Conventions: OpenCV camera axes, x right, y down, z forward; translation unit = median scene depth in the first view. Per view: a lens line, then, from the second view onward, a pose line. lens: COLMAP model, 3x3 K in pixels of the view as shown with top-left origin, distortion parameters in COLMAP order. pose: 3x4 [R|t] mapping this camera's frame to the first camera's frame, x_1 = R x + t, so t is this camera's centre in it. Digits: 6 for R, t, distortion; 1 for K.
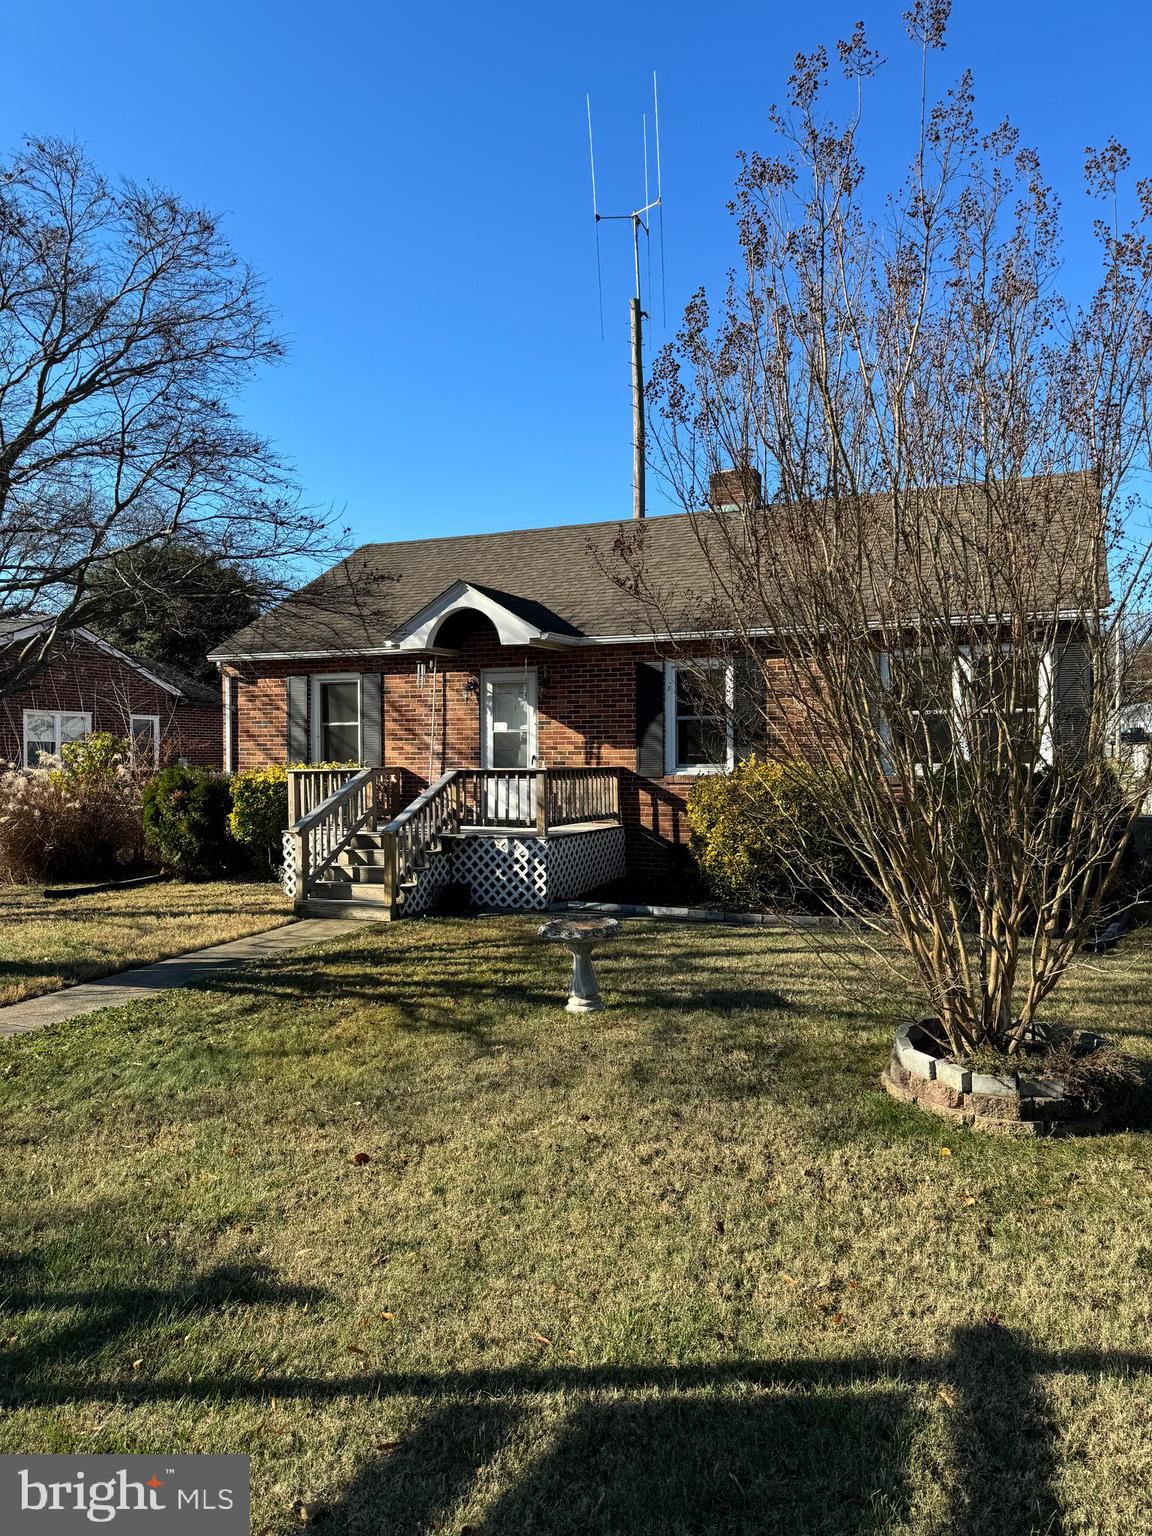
lens RADIAL K [[1063.2, 0, 576.0], [0, 1063.2, 768.0], [0, 0, 1]] dist [0.084854, -0.004259]
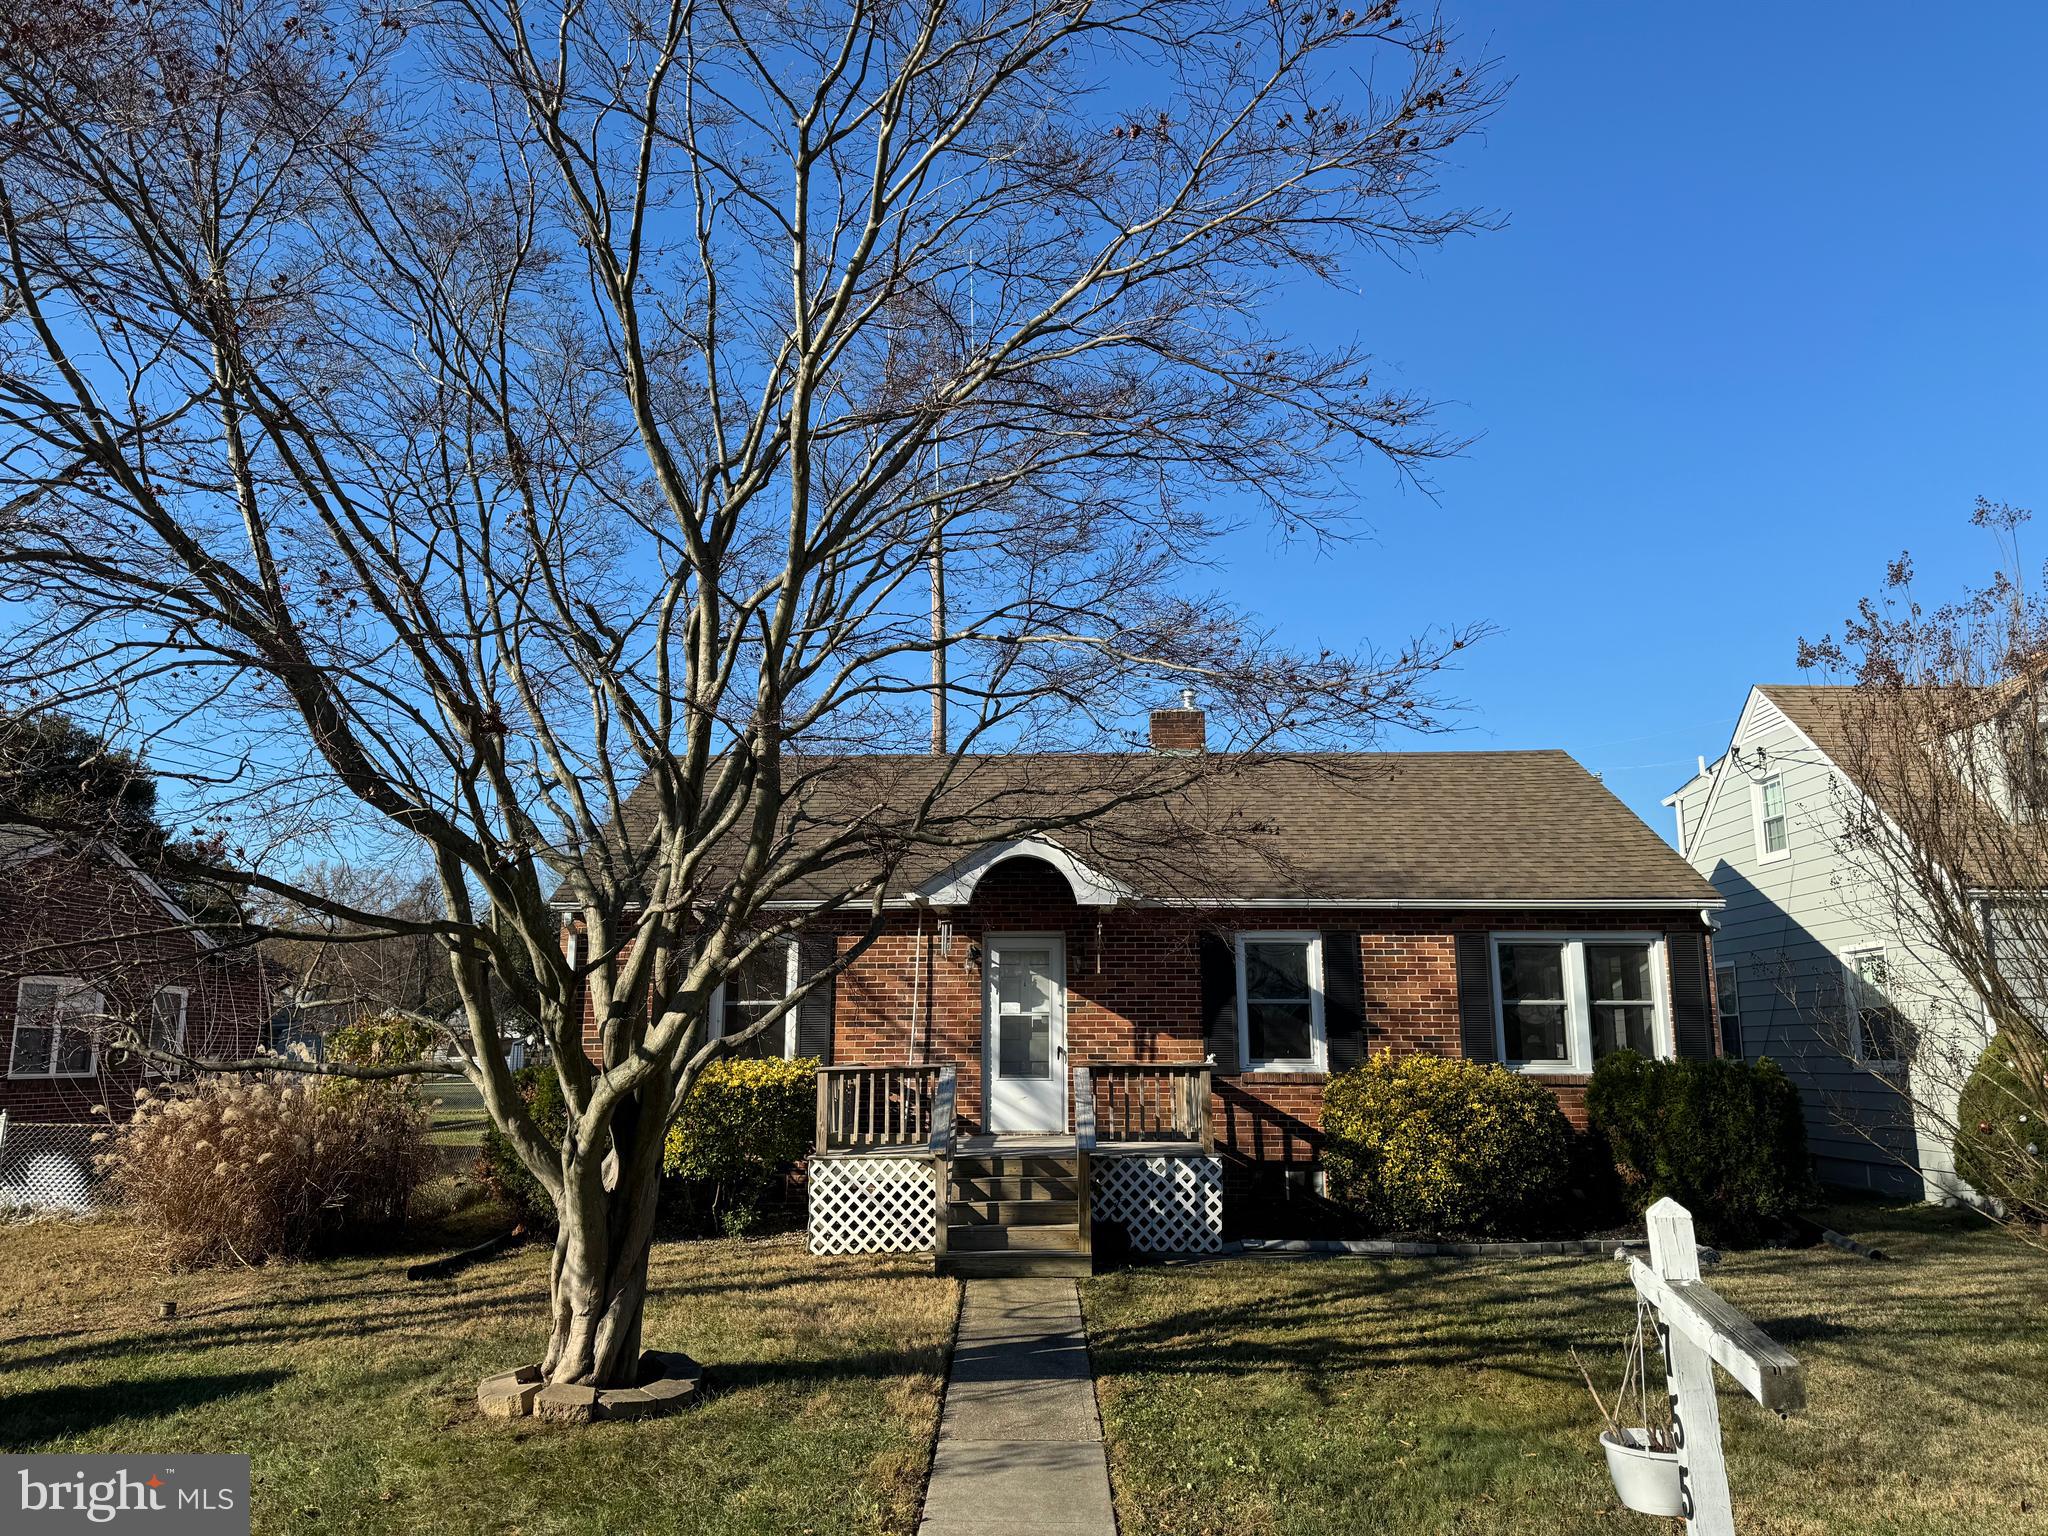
lens RADIAL K [[1417.6, 0, 1024.0], [0, 1417.6, 768.0], [0, 0, 1]] dist [0.084854, -0.004259]
pose [[0.923453, 0.074809, 0.376349, -0.565087], [0.003099, 0.979325, -0.202269, -0.001417], [-0.383699, 0.187953, 0.904129, 0.045438]]
